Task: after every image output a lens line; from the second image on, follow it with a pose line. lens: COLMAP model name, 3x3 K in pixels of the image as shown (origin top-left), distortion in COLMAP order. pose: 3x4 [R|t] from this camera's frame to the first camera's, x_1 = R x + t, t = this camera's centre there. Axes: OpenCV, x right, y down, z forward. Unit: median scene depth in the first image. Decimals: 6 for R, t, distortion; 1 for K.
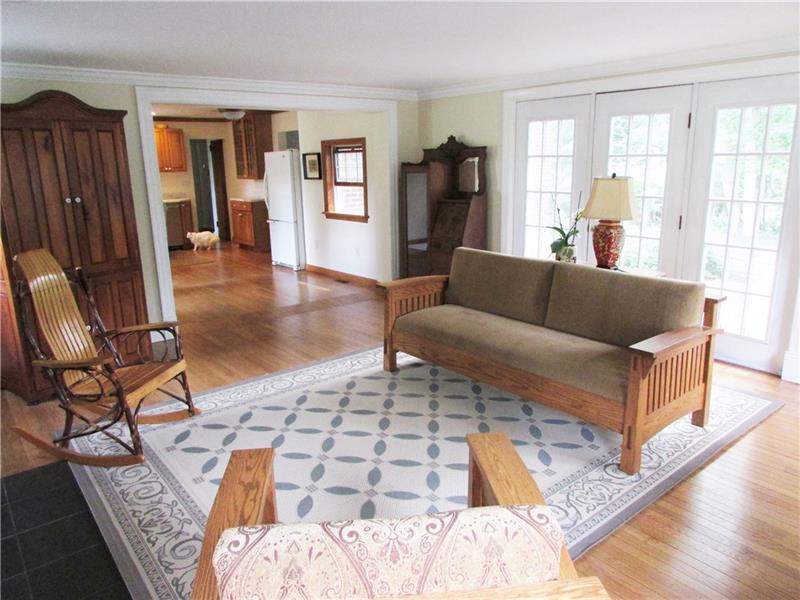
lens RADIAL K [[581.7, 0, 400.0], [0, 581.7, 300.0], [0, 0, 1]] dist [-0.006031, 0.002311]
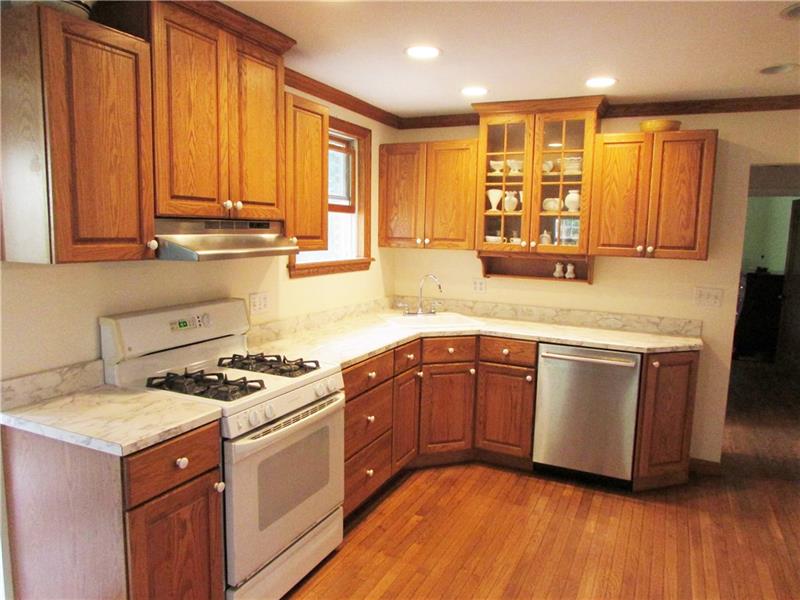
lens RADIAL K [[581.7, 0, 400.0], [0, 581.7, 300.0], [0, 0, 1]] dist [-0.006031, 0.002311]
pose [[0.435016, 0.148463, -0.888099, -0.158035], [-0.245307, 0.968546, 0.041753, -0.176740], [0.866363, 0.199694, 0.457752, 0.729386]]
